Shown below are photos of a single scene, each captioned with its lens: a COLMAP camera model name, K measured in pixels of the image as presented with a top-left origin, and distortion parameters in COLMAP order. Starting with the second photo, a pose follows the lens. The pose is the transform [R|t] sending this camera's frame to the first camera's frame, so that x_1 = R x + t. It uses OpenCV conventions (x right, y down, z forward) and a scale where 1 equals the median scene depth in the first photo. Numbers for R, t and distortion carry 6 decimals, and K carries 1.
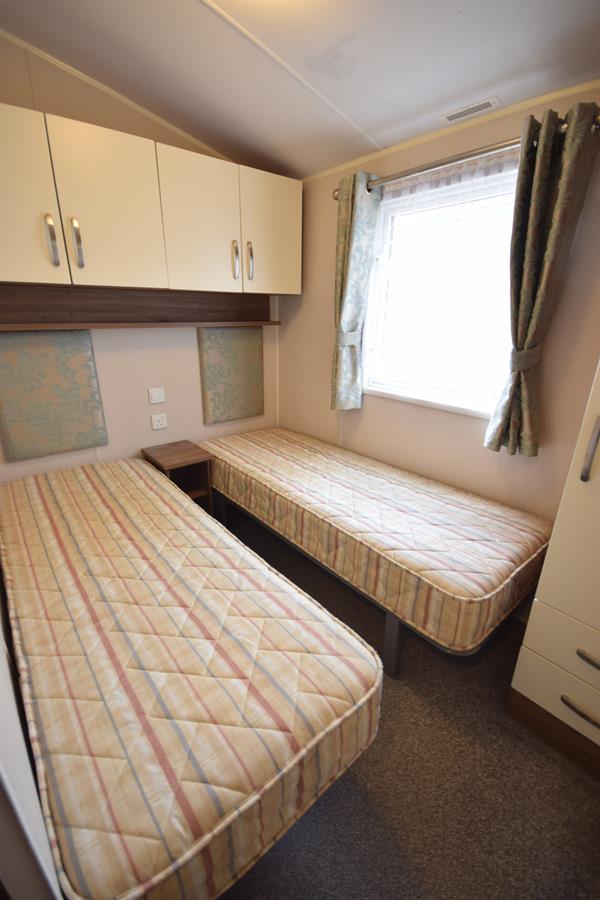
lens RADIAL K [[393.3, 0, 303.2], [0, 393.3, 454.9], [0, 0, 1]] dist [0.004777, -0.008813]
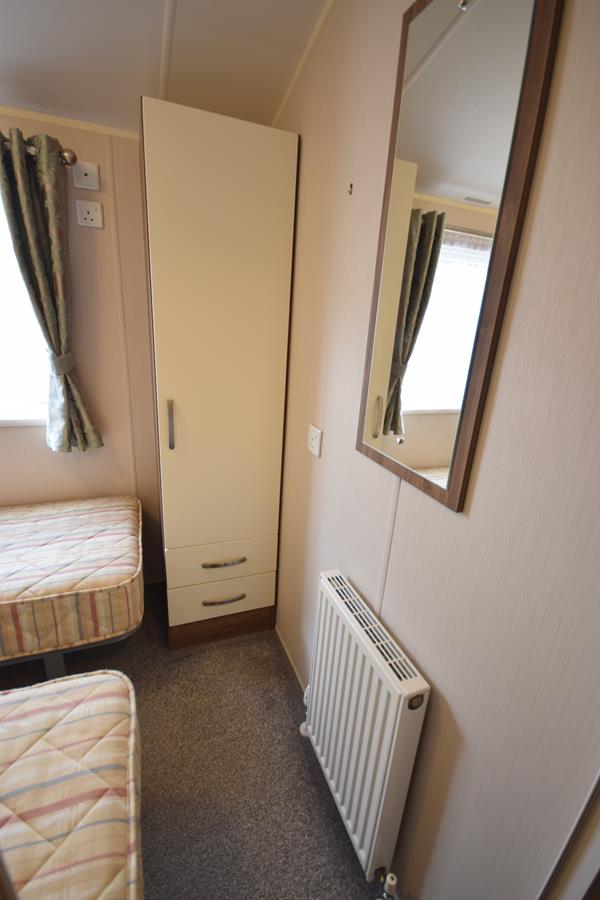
lens RADIAL K [[393.3, 0, 297.0], [0, 393.3, 454.0], [0, 0, 1]] dist [0.004777, -0.008813]
pose [[0.333885, -0.289238, 0.897141, -0.296744], [0.276151, 0.940014, 0.200287, -0.057402], [-0.901255, 0.180874, 0.393730, 0.061183]]
